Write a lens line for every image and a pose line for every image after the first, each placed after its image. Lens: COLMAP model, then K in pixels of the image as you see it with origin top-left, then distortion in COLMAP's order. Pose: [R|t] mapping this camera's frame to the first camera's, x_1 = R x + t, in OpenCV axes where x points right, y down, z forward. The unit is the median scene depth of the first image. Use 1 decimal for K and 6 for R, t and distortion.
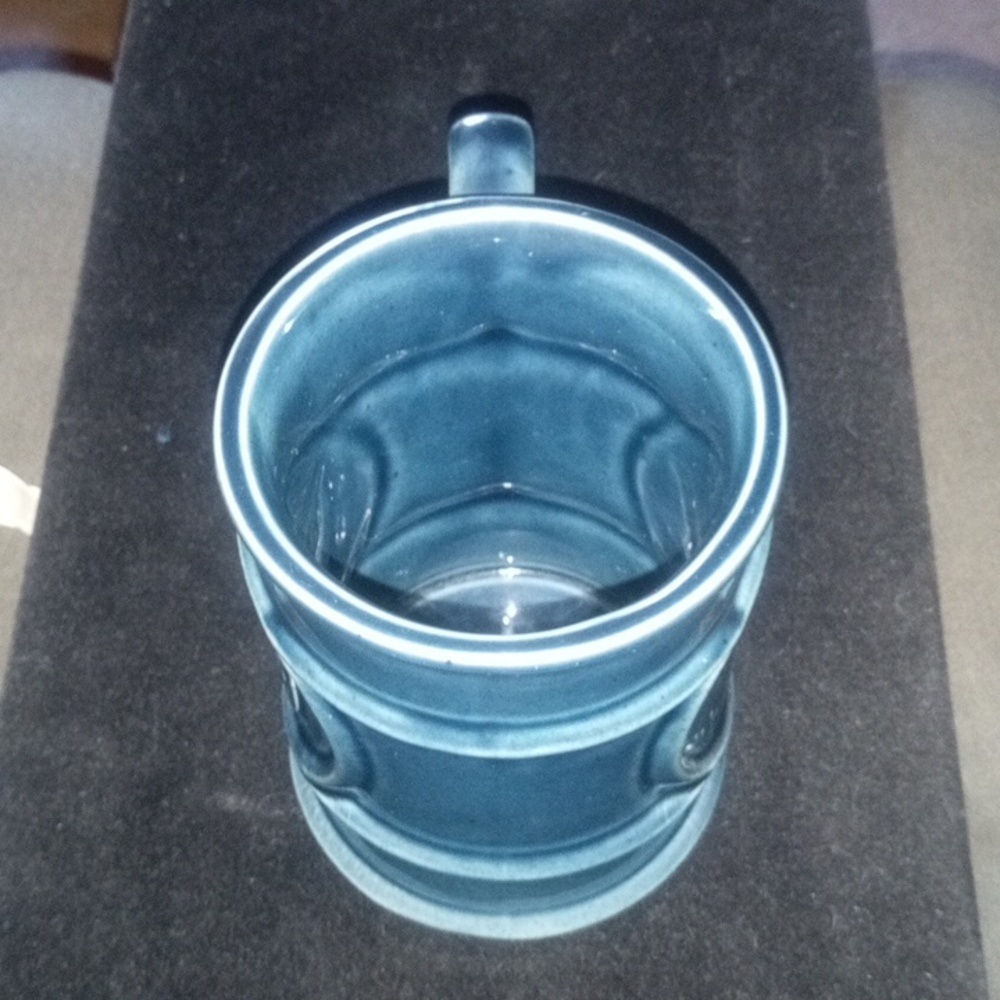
lens RADIAL K [[1638.5, 0, 500.6], [0, 1638.5, 497.4], [0, 0, 1]] dist [0.065559, 0.000000]
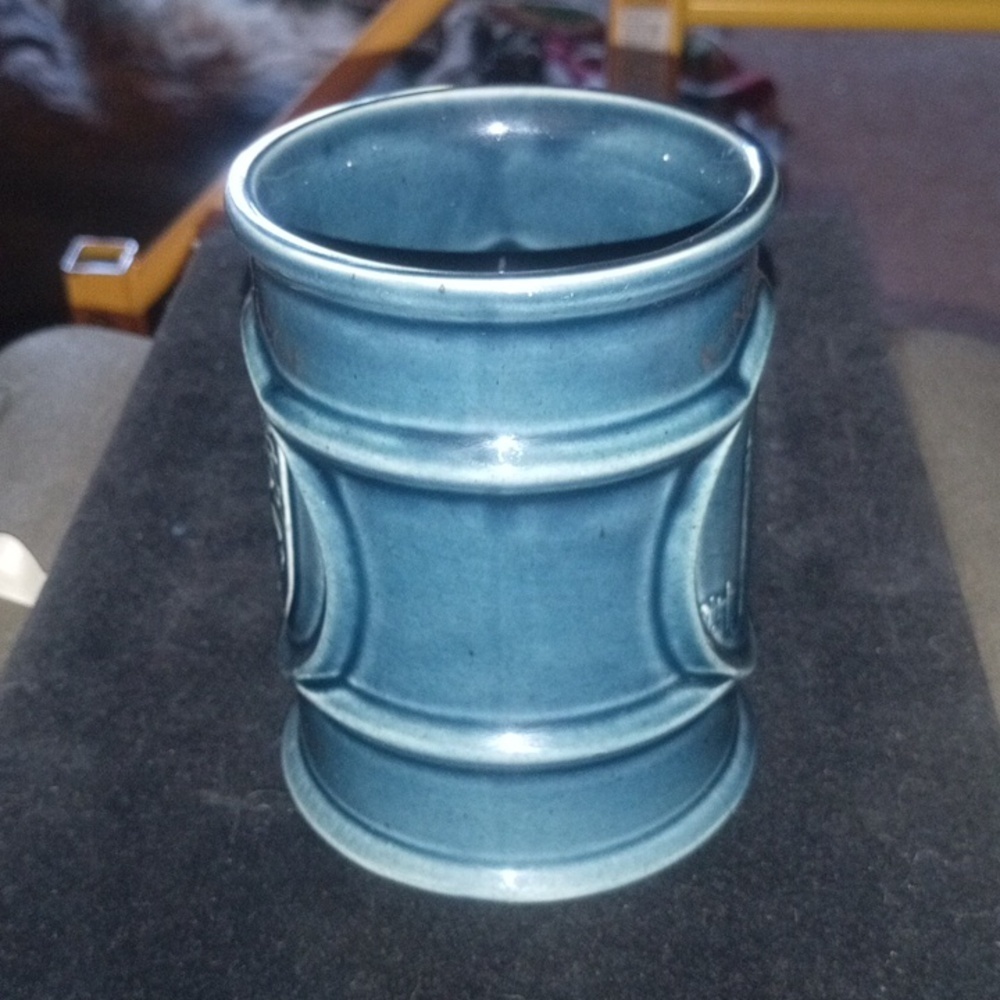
lens RADIAL K [[1638.5, 0, 499.9], [0, 1638.5, 463.4], [0, 0, 1]] dist [0.065559, 0.000000]
pose [[0.999598, 0.001024, -0.028351, 0.021723], [-0.012841, 0.907459, -0.419944, 0.421553], [0.025297, 0.420139, 0.907107, 0.102205]]
